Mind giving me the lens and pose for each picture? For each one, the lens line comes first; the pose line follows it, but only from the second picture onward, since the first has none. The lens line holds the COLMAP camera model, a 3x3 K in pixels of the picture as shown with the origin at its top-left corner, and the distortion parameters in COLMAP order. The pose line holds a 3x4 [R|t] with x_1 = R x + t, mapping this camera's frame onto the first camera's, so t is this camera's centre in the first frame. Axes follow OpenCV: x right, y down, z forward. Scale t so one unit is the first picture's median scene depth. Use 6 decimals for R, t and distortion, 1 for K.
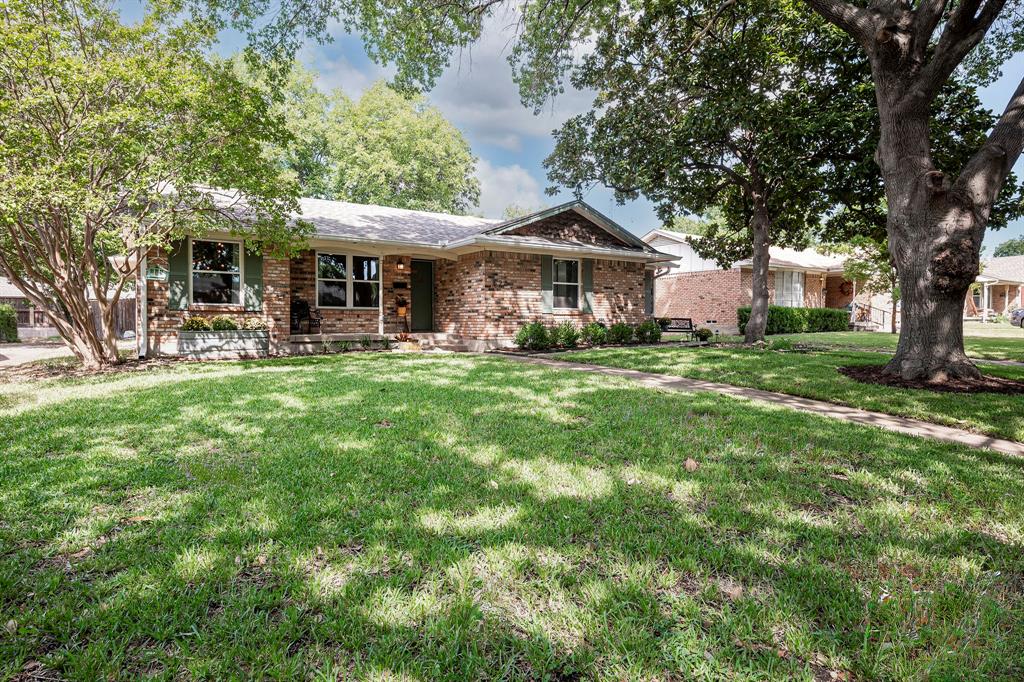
lens RADIAL K [[556.7, 0, 464.1], [0, 556.7, 337.4], [0, 0, 1]] dist [0.000404, 0.000342]
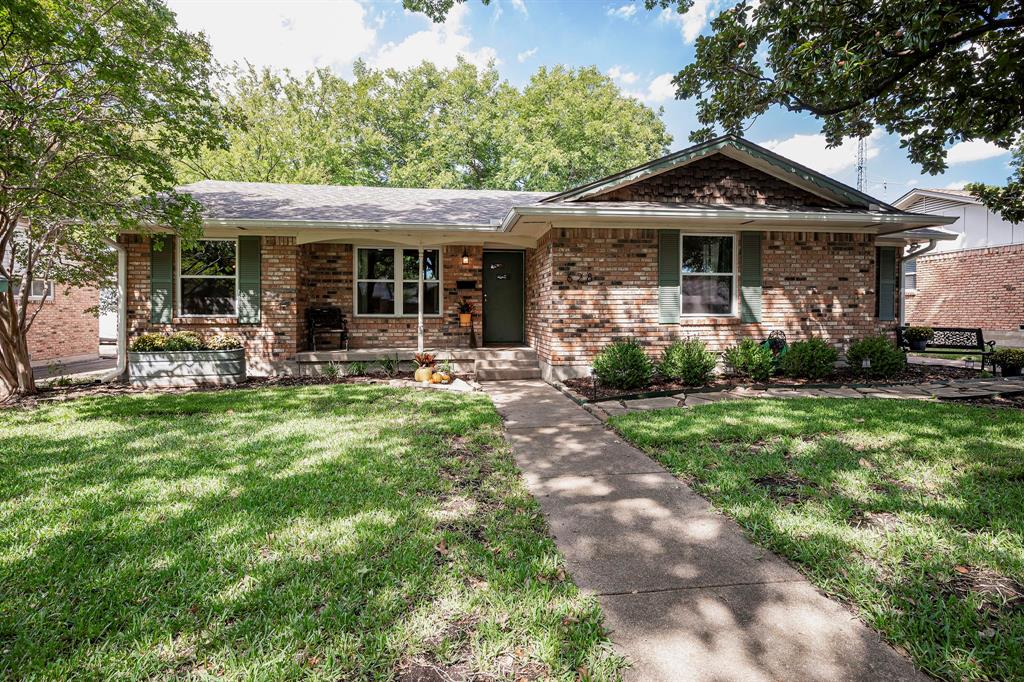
lens RADIAL K [[504.2, 0, 459.4], [0, 504.2, 328.5], [0, 0, 1]] dist [-0.001640, 0.000130]
pose [[0.908830, 0.006784, -0.417112, 0.178829], [-0.008051, 0.999967, -0.001280, -0.035950], [0.417089, 0.004521, 0.908854, 0.404776]]
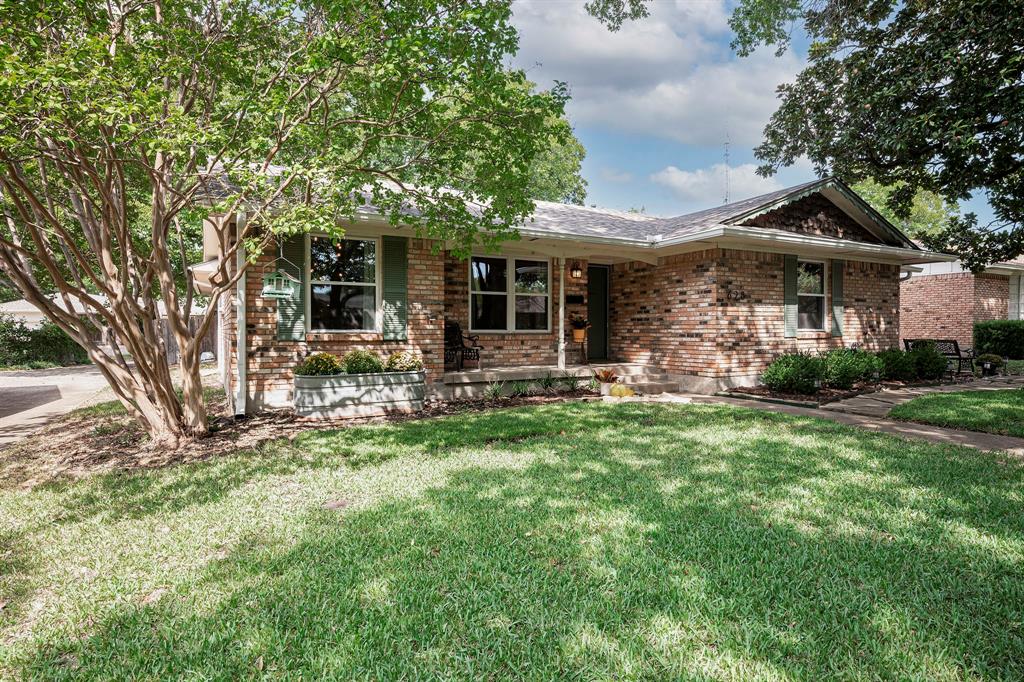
lens RADIAL K [[573.8, 0, 512.0], [0, 573.8, 341.0], [0, 0, 1]] dist [0.001383, 0.000429]
pose [[0.998886, -0.005908, -0.046819, -0.177119], [0.005176, 0.999863, -0.015741, -0.029901], [0.046905, 0.015481, 0.998779, 0.266521]]
